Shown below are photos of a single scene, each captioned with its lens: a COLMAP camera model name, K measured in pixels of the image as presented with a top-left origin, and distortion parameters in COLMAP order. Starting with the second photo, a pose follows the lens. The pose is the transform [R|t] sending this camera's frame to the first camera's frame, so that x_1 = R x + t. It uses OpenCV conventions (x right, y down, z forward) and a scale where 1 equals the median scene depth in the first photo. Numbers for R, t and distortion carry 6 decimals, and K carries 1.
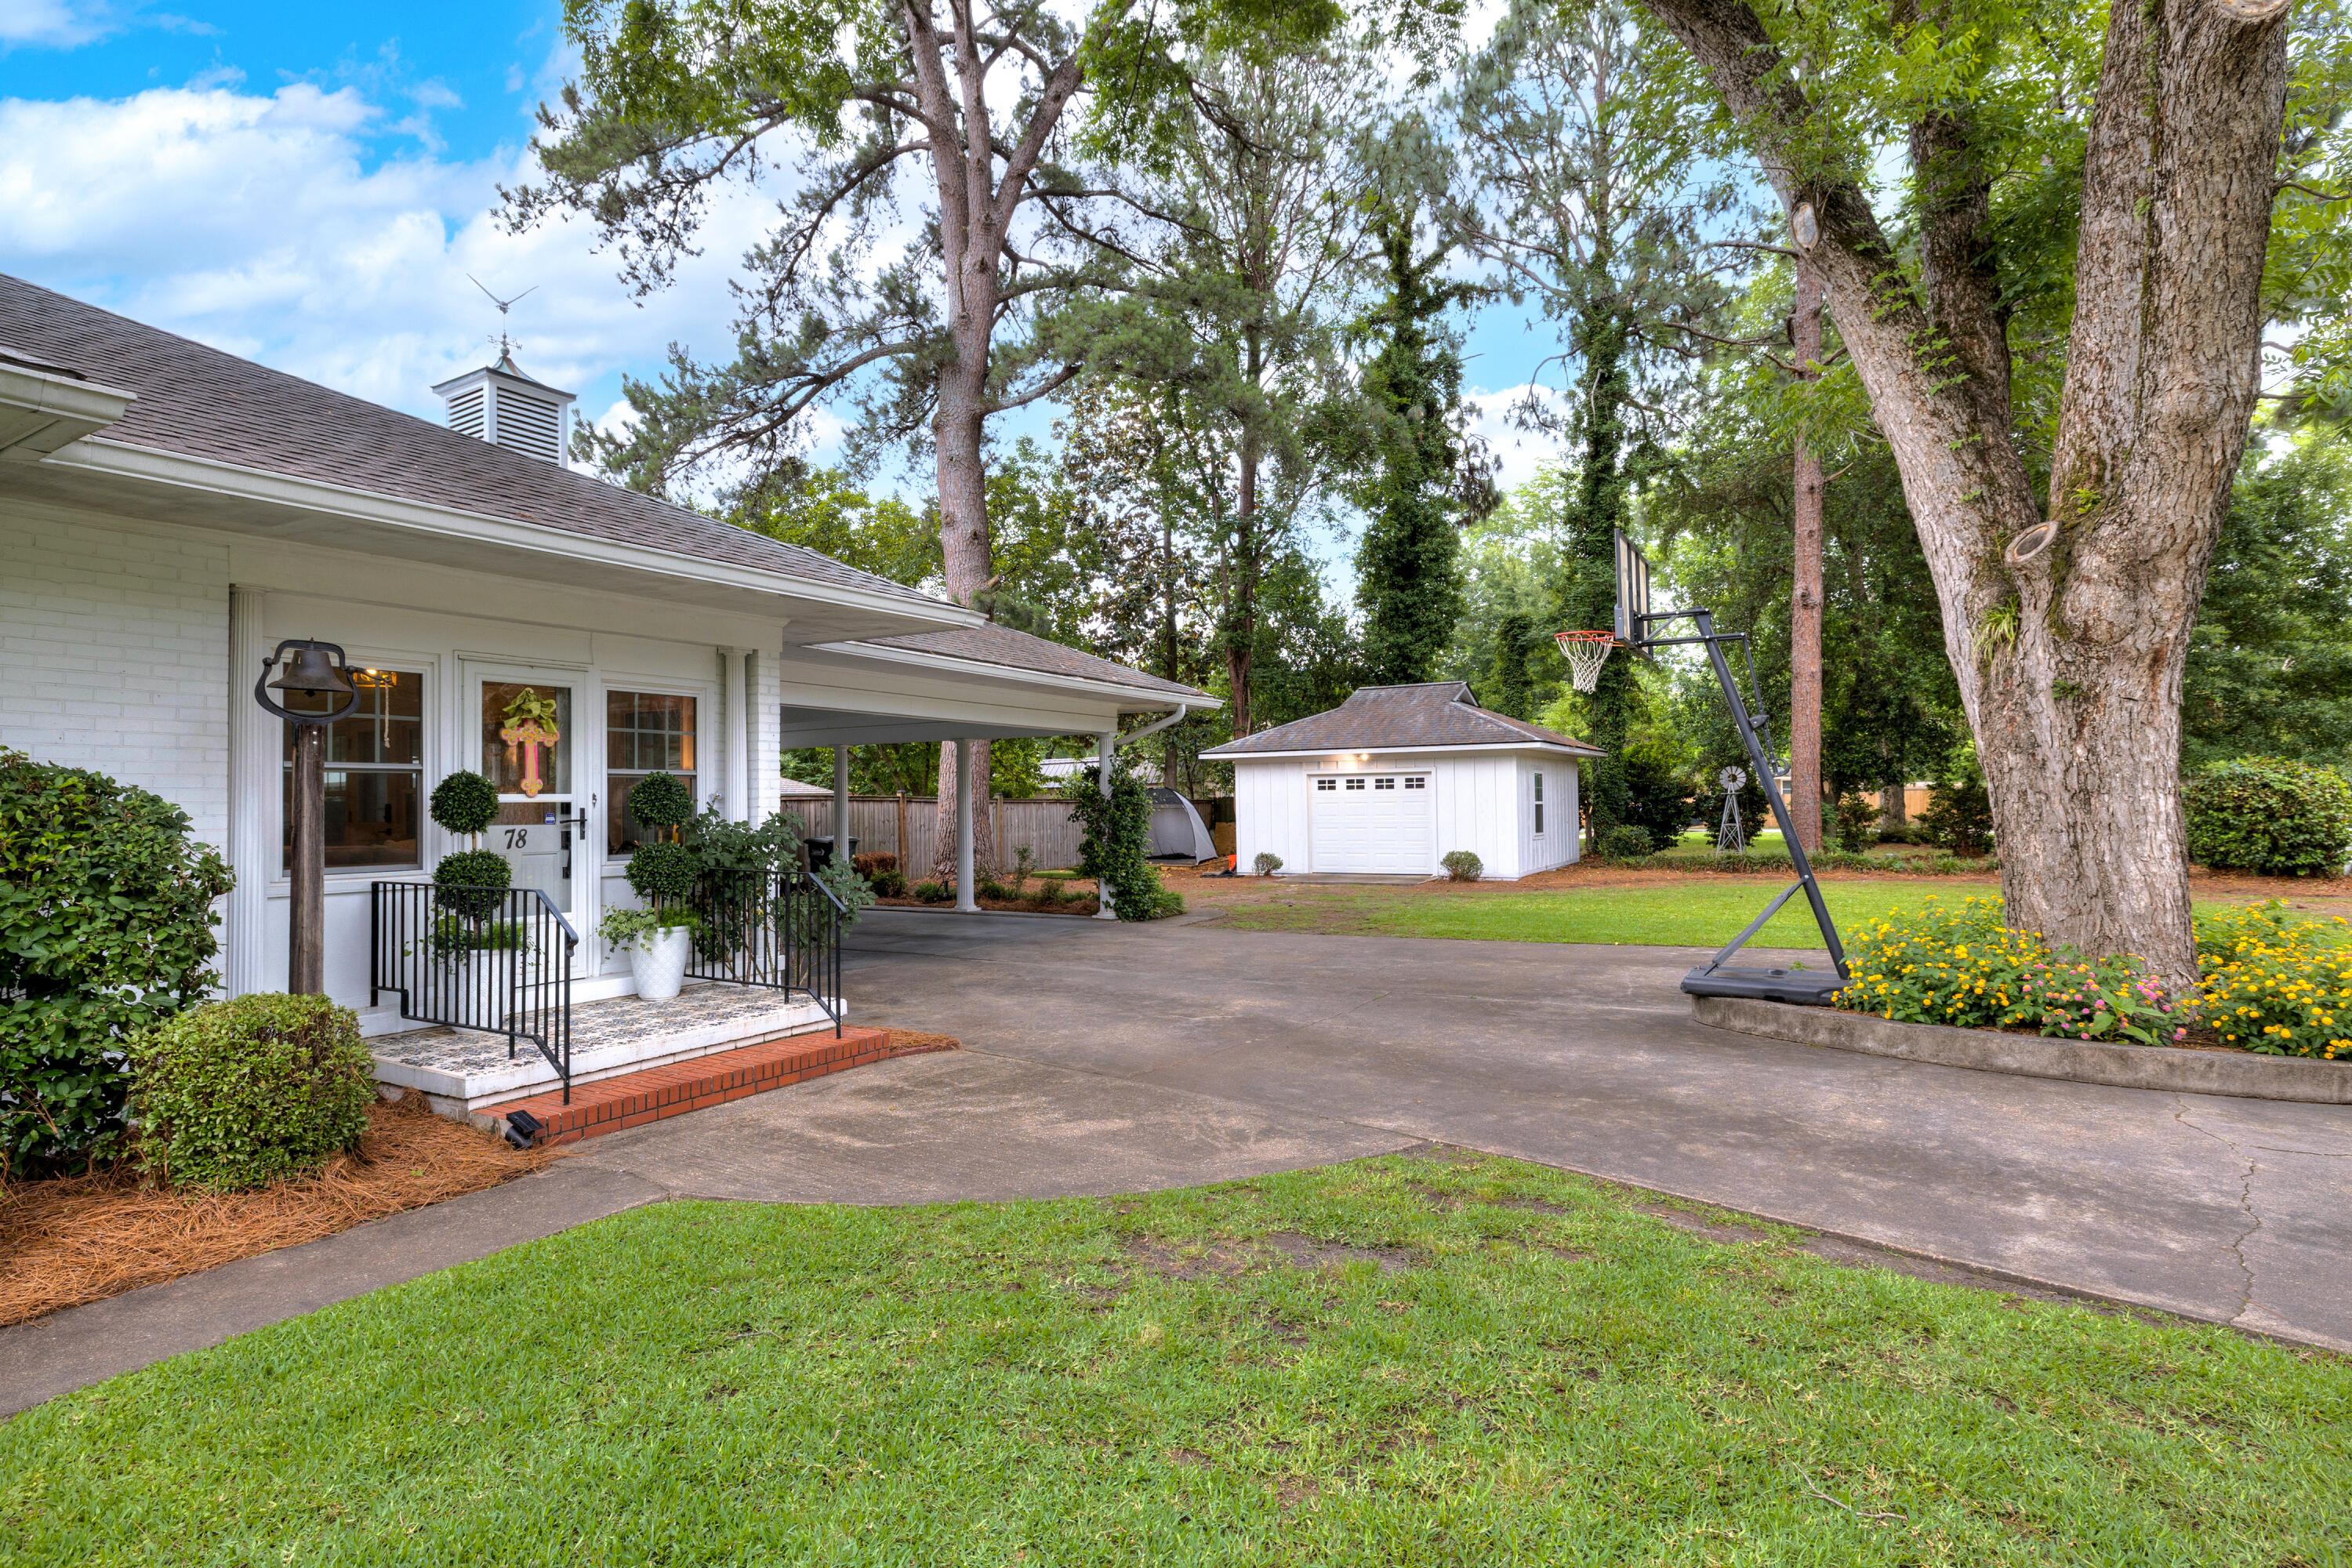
lens RADIAL K [[1194.5, 0, 1173.0], [0, 1194.5, 775.3], [0, 0, 1]] dist [-0.000162, -0.000011]
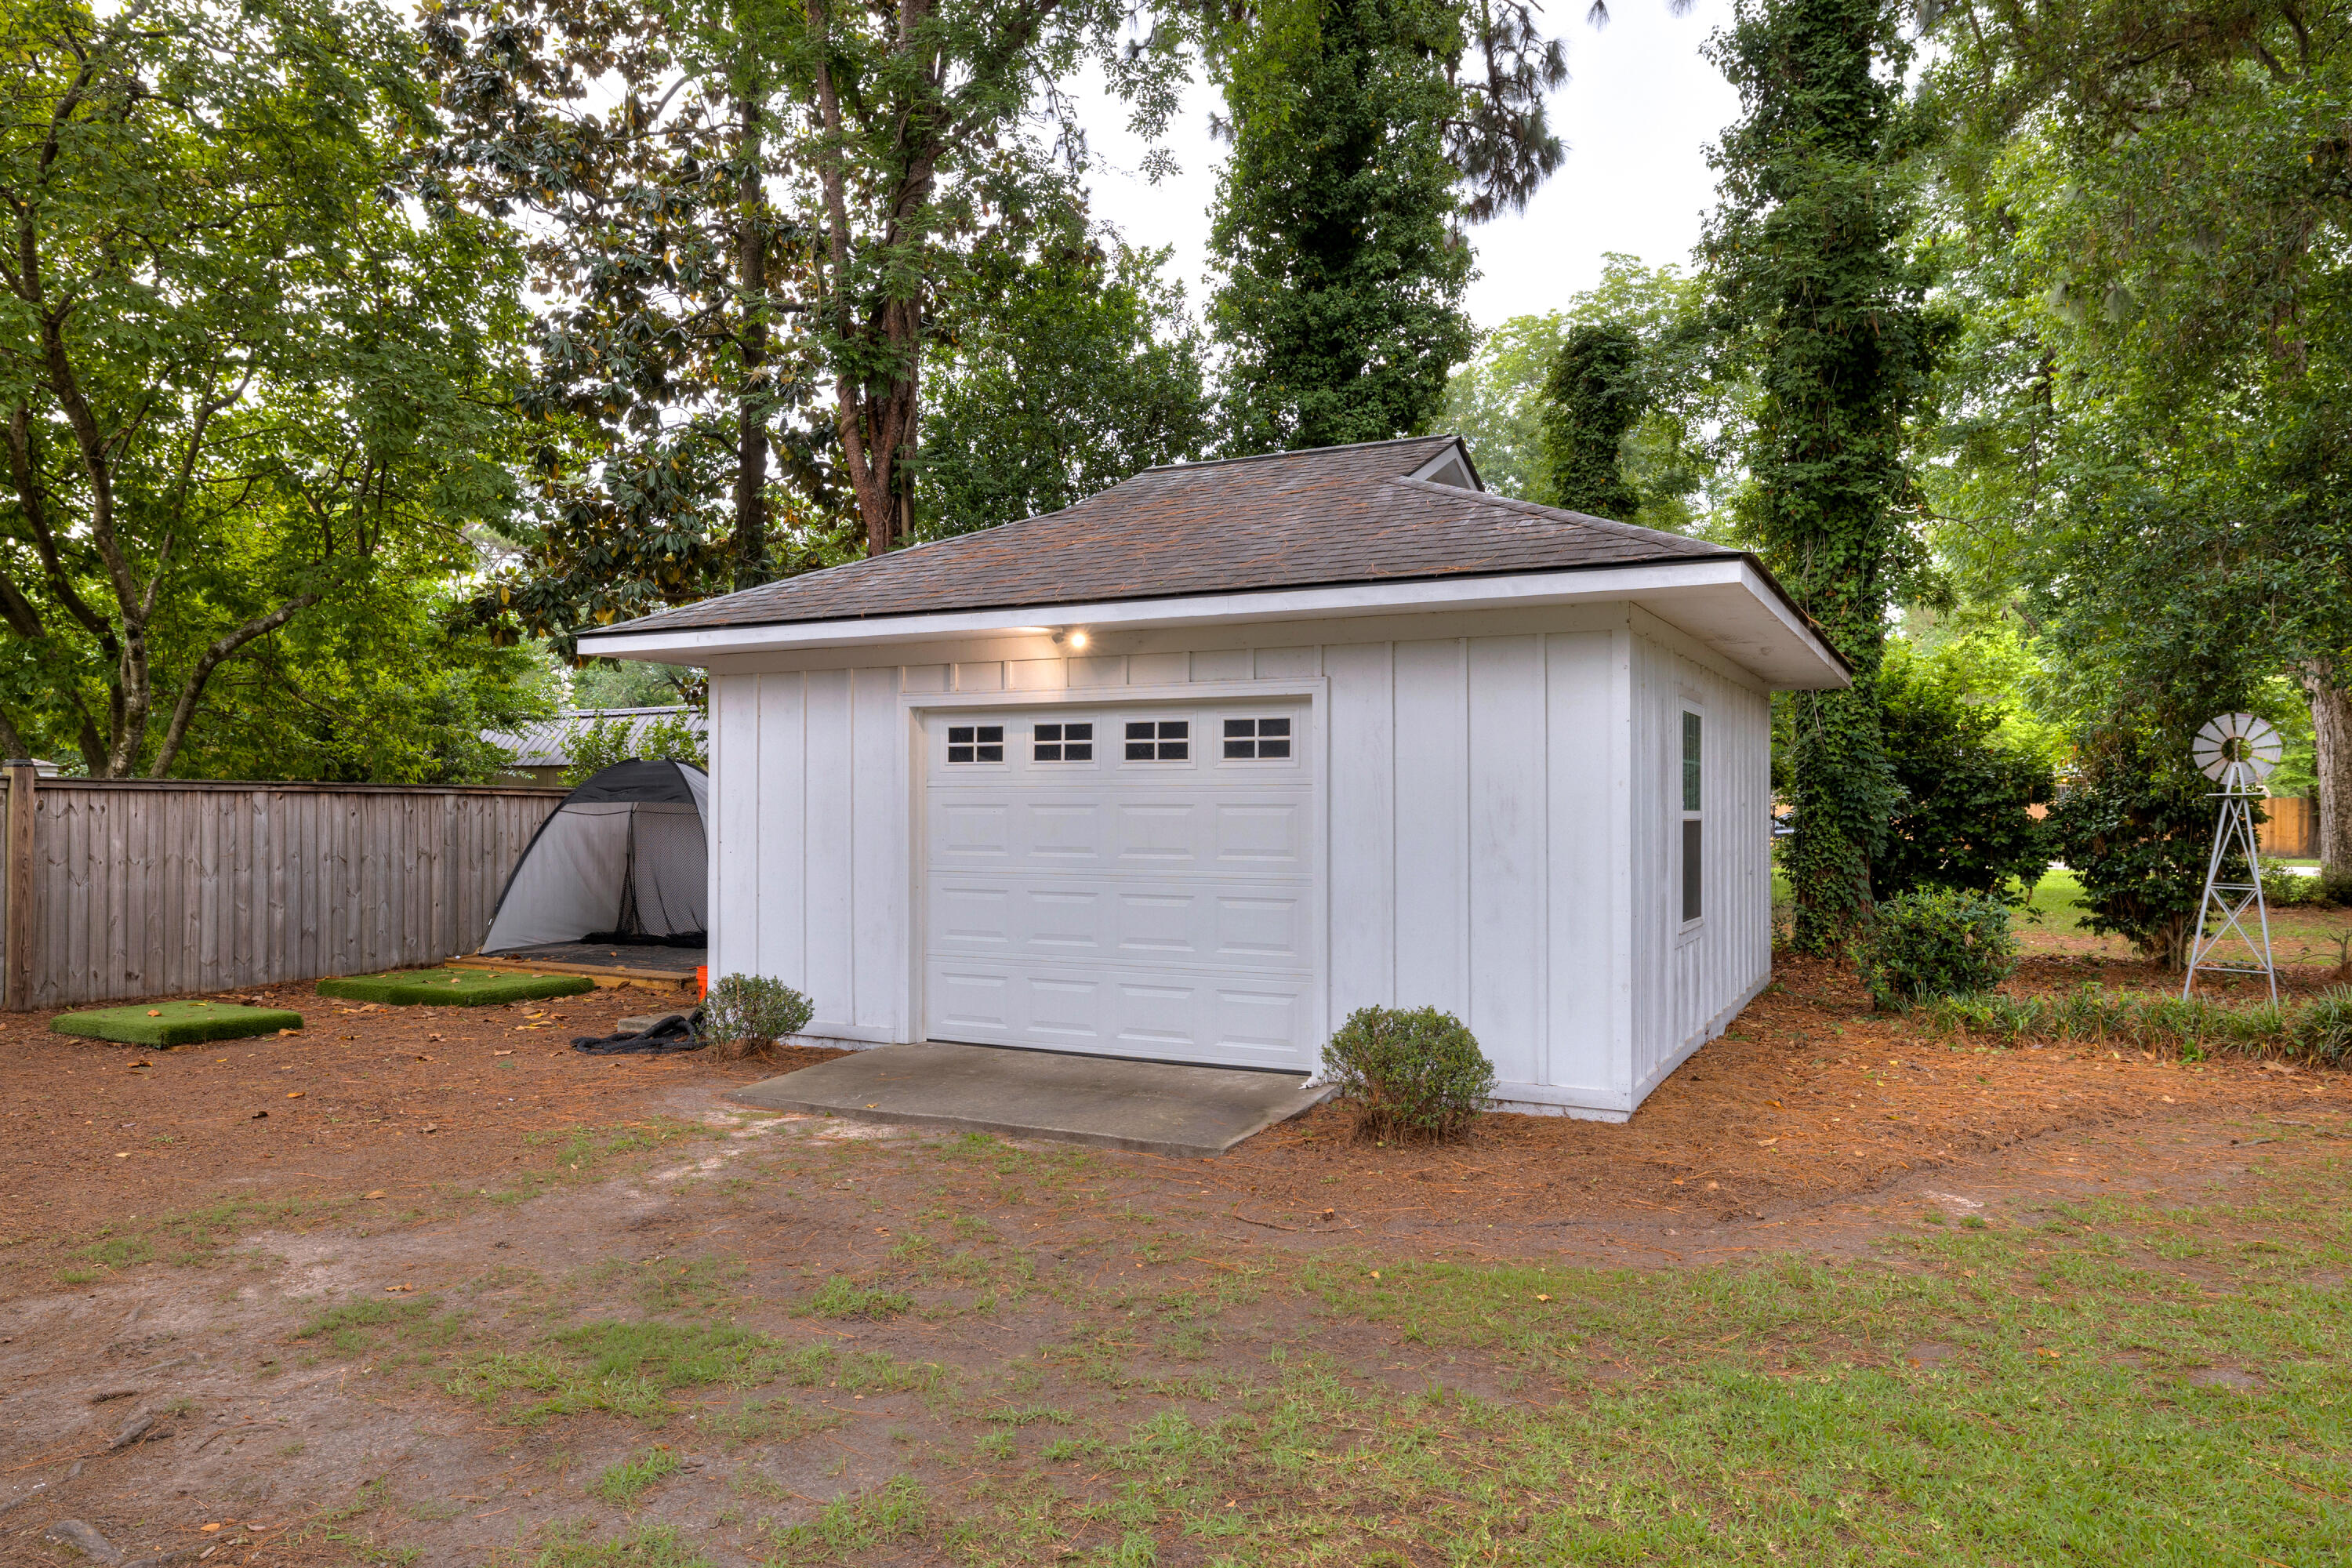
lens RADIAL K [[1563.3, 0, 1177.7], [0, 1563.3, 784.8], [0, 0, 1]] dist [0.002970, 0.000527]
pose [[0.998916, 0.015948, 0.043725, 0.161687], [-0.016575, 0.999764, 0.014021, 0.011939], [-0.043491, -0.014731, 0.998945, 0.614101]]
